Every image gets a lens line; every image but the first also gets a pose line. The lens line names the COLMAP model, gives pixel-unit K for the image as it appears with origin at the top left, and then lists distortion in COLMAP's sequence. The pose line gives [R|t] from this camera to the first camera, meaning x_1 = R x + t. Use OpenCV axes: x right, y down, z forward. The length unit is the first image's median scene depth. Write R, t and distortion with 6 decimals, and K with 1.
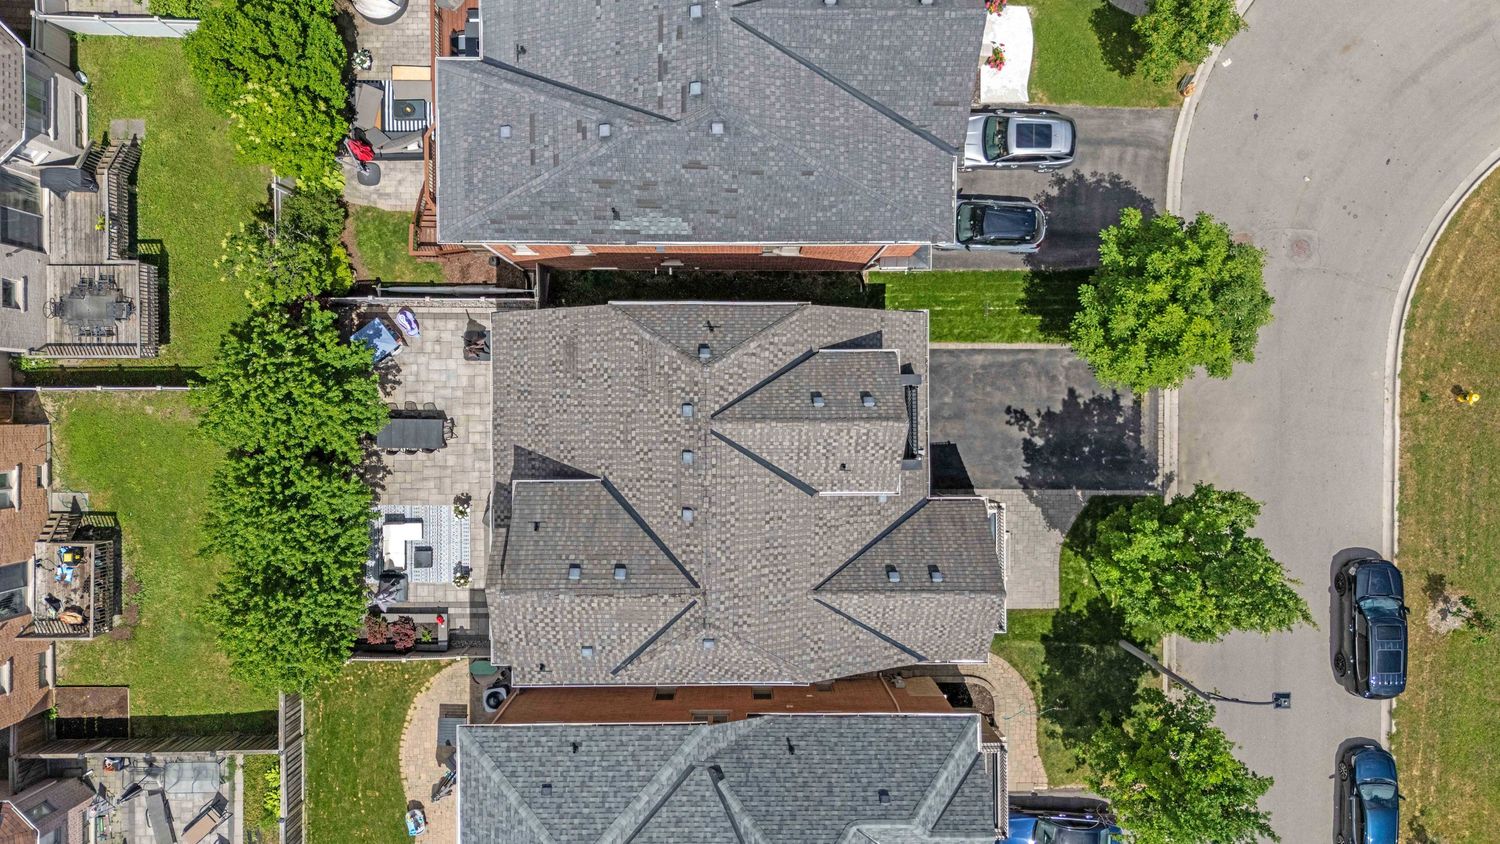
lens RADIAL K [[1104.6, 0, 755.0], [0, 1104.6, 430.2], [0, 0, 1]] dist [0.058944, -0.060615]
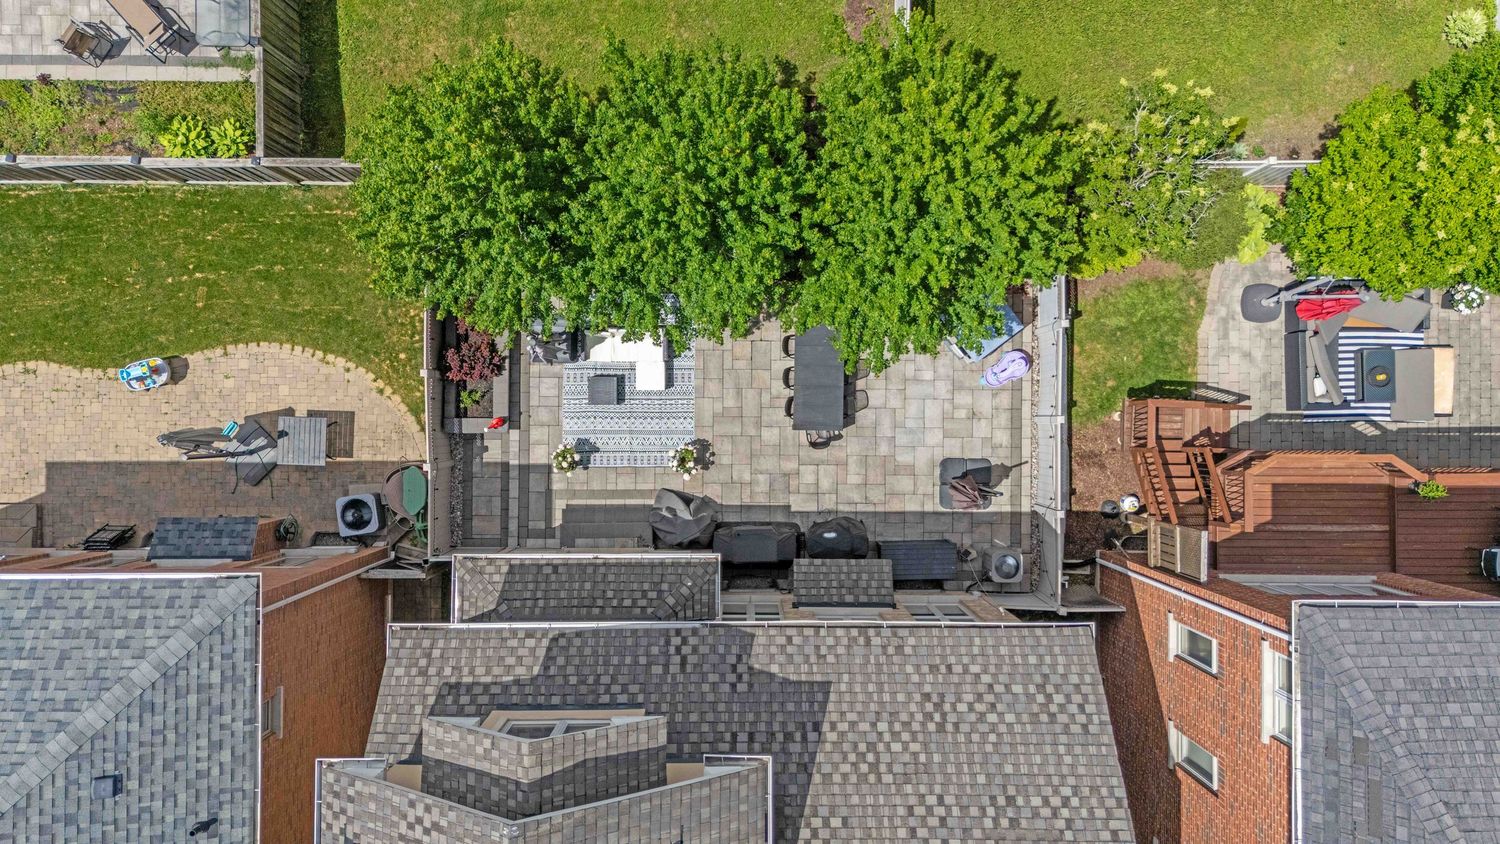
lens RADIAL K [[1104.6, 0, 748.4], [0, 1104.6, 423.8], [0, 0, 1]] dist [0.058944, -0.060615]
pose [[-0.000766, 0.999910, -0.013426, -0.274492], [-0.999813, -0.001025, -0.019299, 0.050727], [-0.019311, 0.013408, 0.999724, 0.418695]]
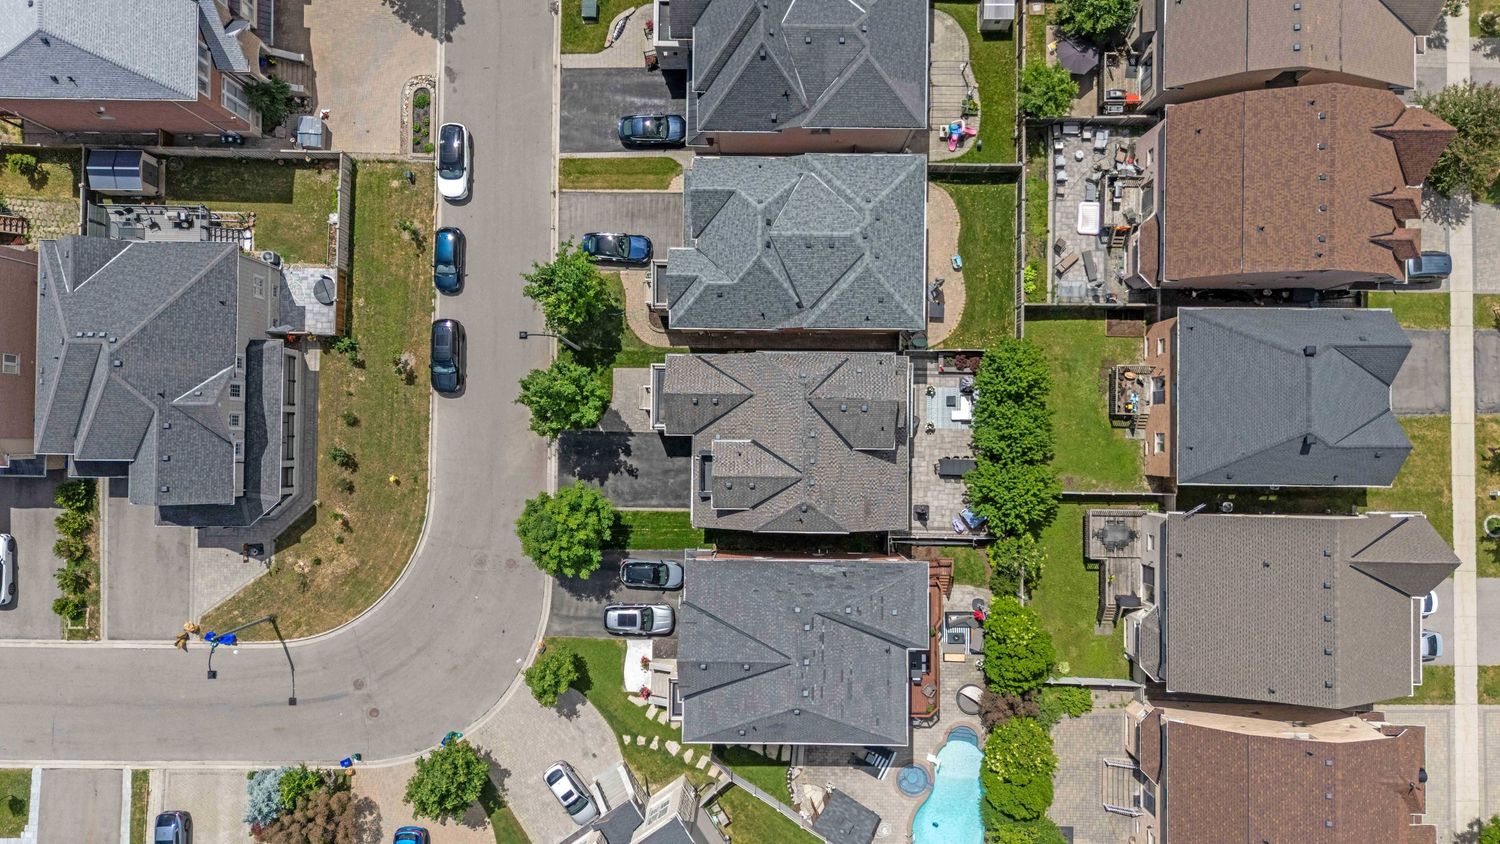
lens RADIAL K [[1104.6, 0, 742.2], [0, 1104.6, 407.5], [0, 0, 1]] dist [0.058944, -0.060615]
pose [[-0.999916, -0.012091, -0.004633, 0.066926], [0.012024, -0.999827, 0.014203, 0.073285], [-0.004804, 0.014146, 0.999888, -0.888802]]
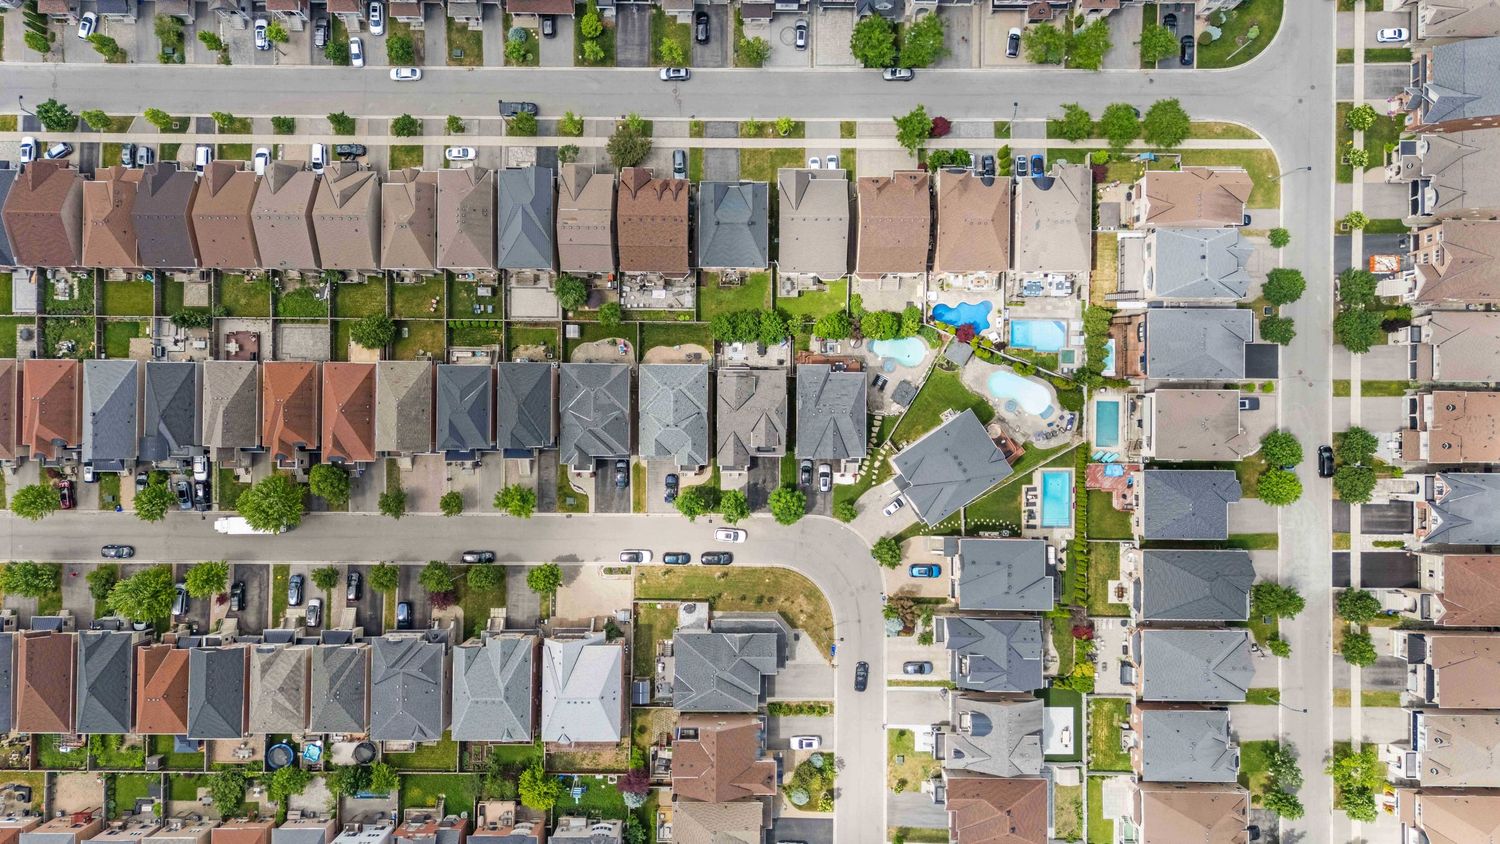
lens RADIAL K [[1104.6, 0, 739.9], [0, 1104.6, 425.3], [0, 0, 1]] dist [0.058944, -0.060615]
pose [[-0.007991, 0.999742, -0.021244, 0.110767], [-0.999881, -0.008269, -0.013017, 0.150485], [-0.013190, 0.021137, 0.999690, -3.590557]]
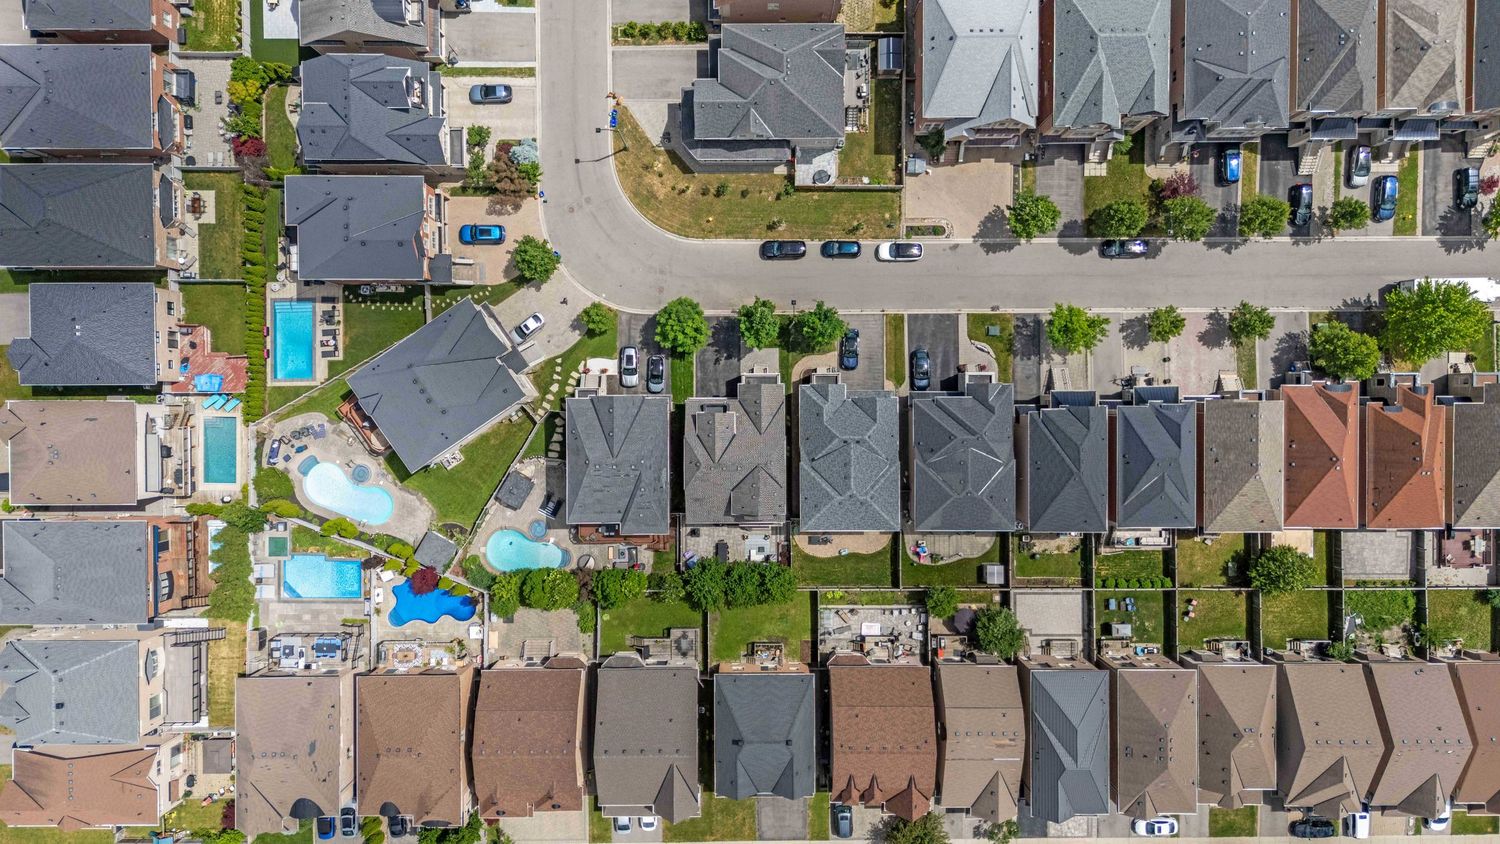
lens RADIAL K [[1104.6, 0, 763.6], [0, 1104.6, 416.0], [0, 0, 1]] dist [0.058944, -0.060615]
pose [[-0.002870, -0.999695, -0.024534, 0.166250], [0.999990, -0.002786, -0.003430, 0.133914], [0.003361, -0.024544, 0.999693, -2.188186]]
